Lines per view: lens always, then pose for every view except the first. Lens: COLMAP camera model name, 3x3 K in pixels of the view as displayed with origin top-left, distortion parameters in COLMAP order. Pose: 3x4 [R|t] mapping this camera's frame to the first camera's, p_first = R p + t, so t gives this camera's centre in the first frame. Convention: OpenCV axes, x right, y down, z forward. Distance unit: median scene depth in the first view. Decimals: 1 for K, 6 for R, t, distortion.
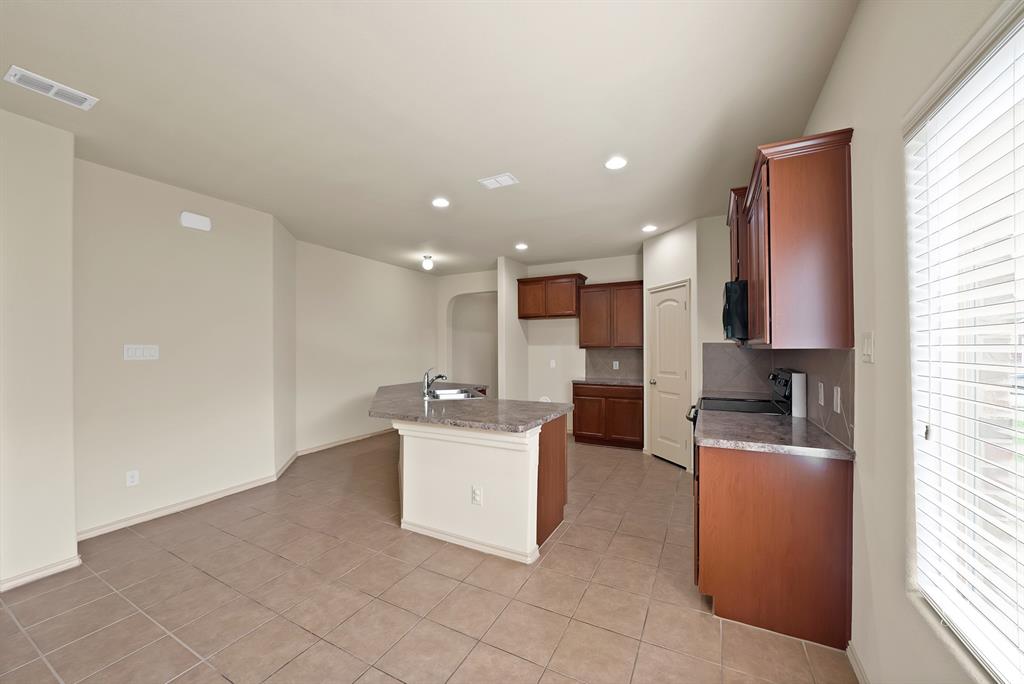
lens RADIAL K [[379.1, 0, 517.8], [0, 379.1, 342.9], [0, 0, 1]] dist [-0.018646, 0.000322]
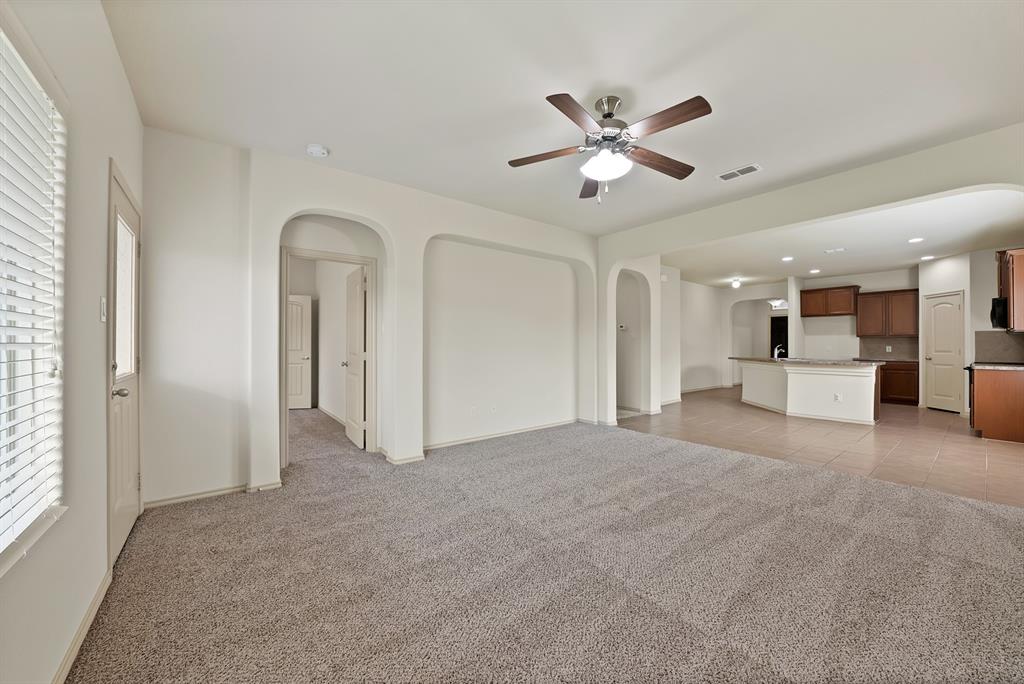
lens RADIAL K [[383.8, 0, 512.4], [0, 383.8, 344.9], [0, 0, 1]] dist [-0.015916, 0.000280]
pose [[0.909414, 0.002510, -0.415885, -0.527867], [0.001741, 0.999950, 0.009840, 0.034096], [0.415889, -0.009673, 0.909364, -1.052714]]
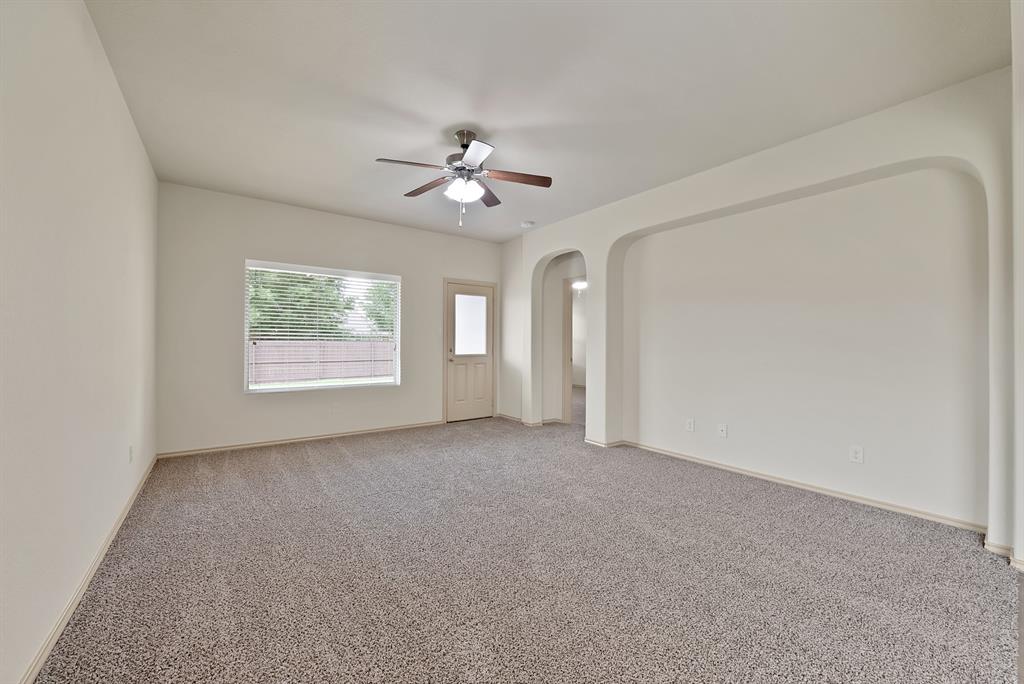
lens RADIAL K [[388.6, 0, 493.6], [0, 388.6, 342.9], [0, 0, 1]] dist [-0.017575, 0.000036]
pose [[-0.464415, 0.002307, -0.885615, -0.083429], [0.004450, 0.999990, 0.000272, 0.039147], [0.885606, -0.003814, -0.464421, -0.157840]]
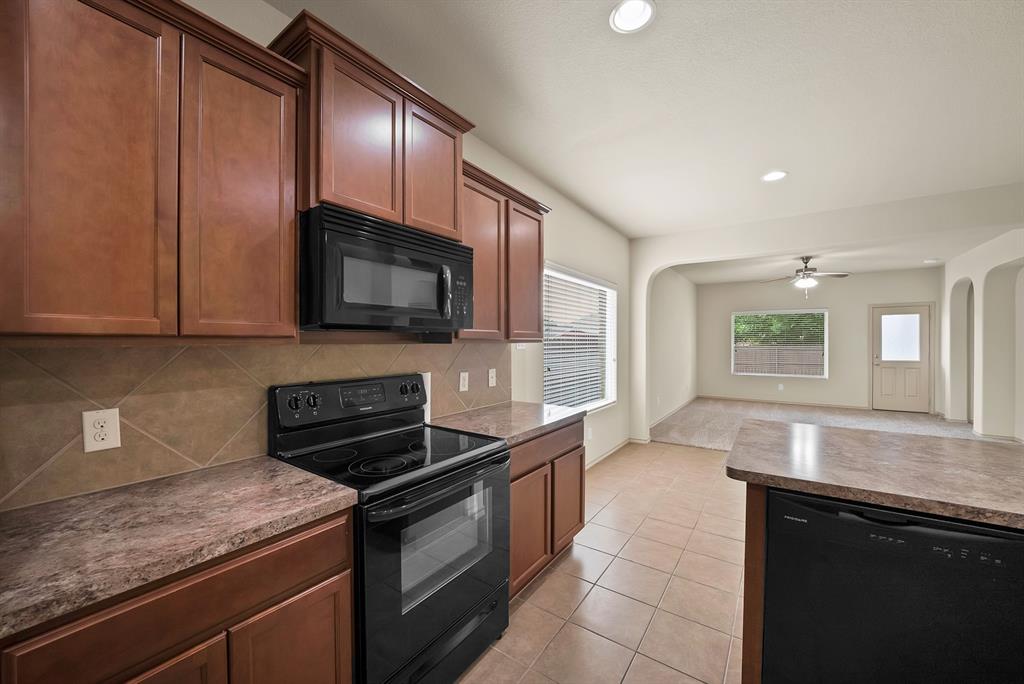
lens RADIAL K [[383.8, 0, 512.4], [0, 383.8, 344.9], [0, 0, 1]] dist [-0.015916, 0.000280]
pose [[-0.990755, 0.004818, 0.135577, 0.225002], [0.004134, 0.999977, -0.005324, 0.012216], [-0.135600, -0.004714, -0.990752, 0.974825]]
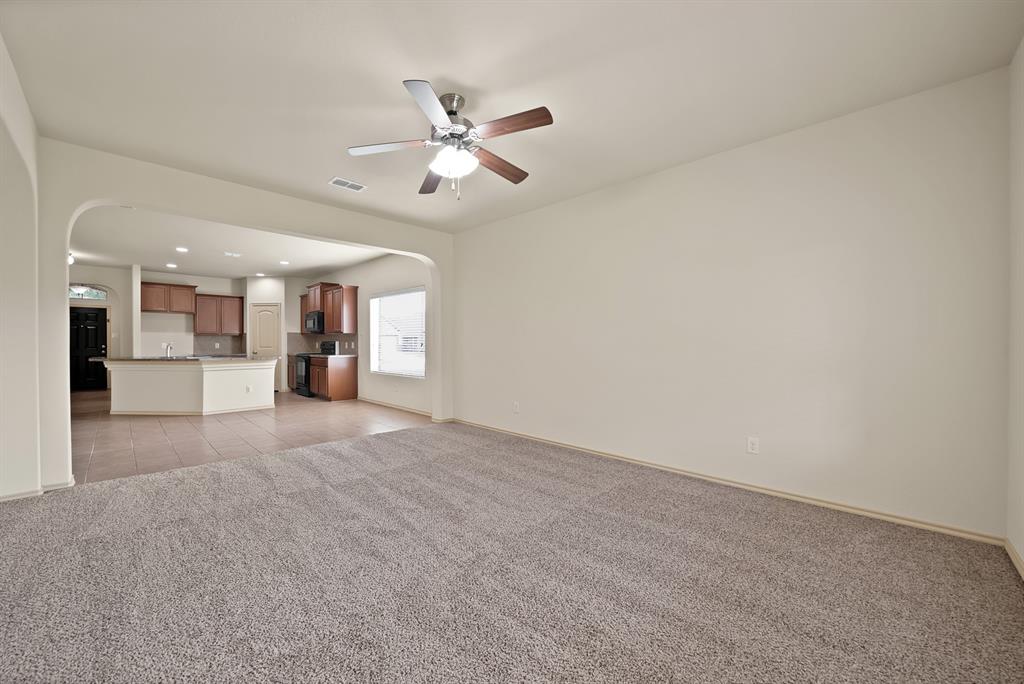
lens RADIAL K [[390.3, 0, 472.1], [0, 390.3, 345.4], [0, 0, 1]] dist [-0.019333, 0.000014]
pose [[0.338568, -0.003985, 0.940933, -1.146113], [-0.011343, 0.999901, 0.008316, 0.039818], [-0.940874, -0.013488, 0.338489, -0.716240]]
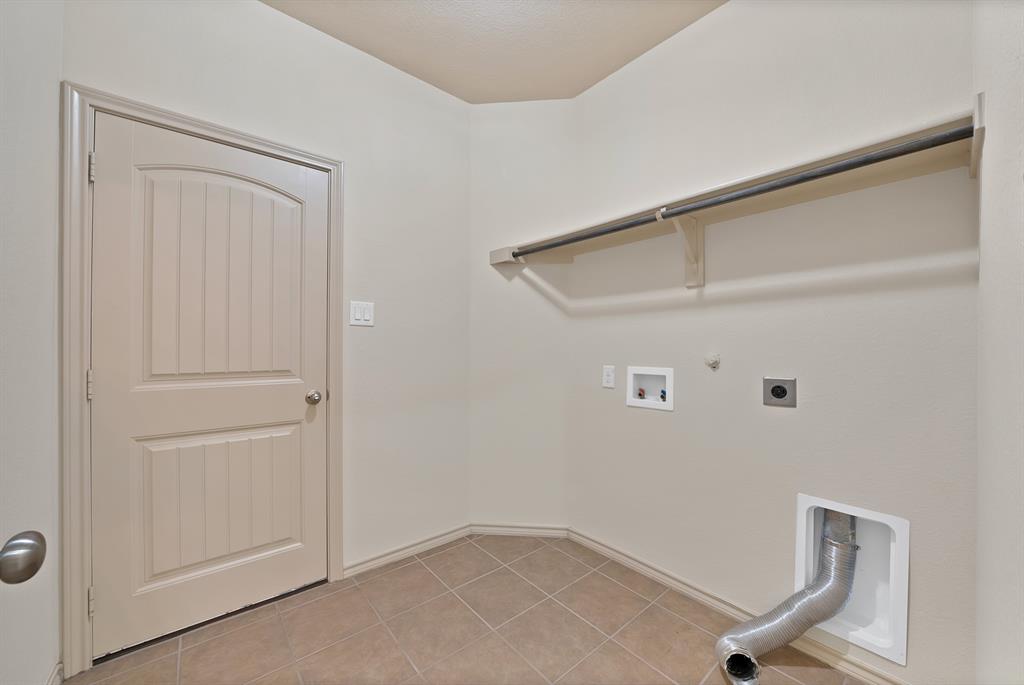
lens RADIAL K [[376.1, 0, 512.2], [0, 376.1, 347.5], [0, 0, 1]] dist [-0.016612, 0.000232]
pose [[-0.322872, -0.006637, 0.946419, -0.039449], [-0.014095, 0.999898, 0.002203, 0.046314], [-0.946338, -0.012628, -0.322933, 0.851473]]
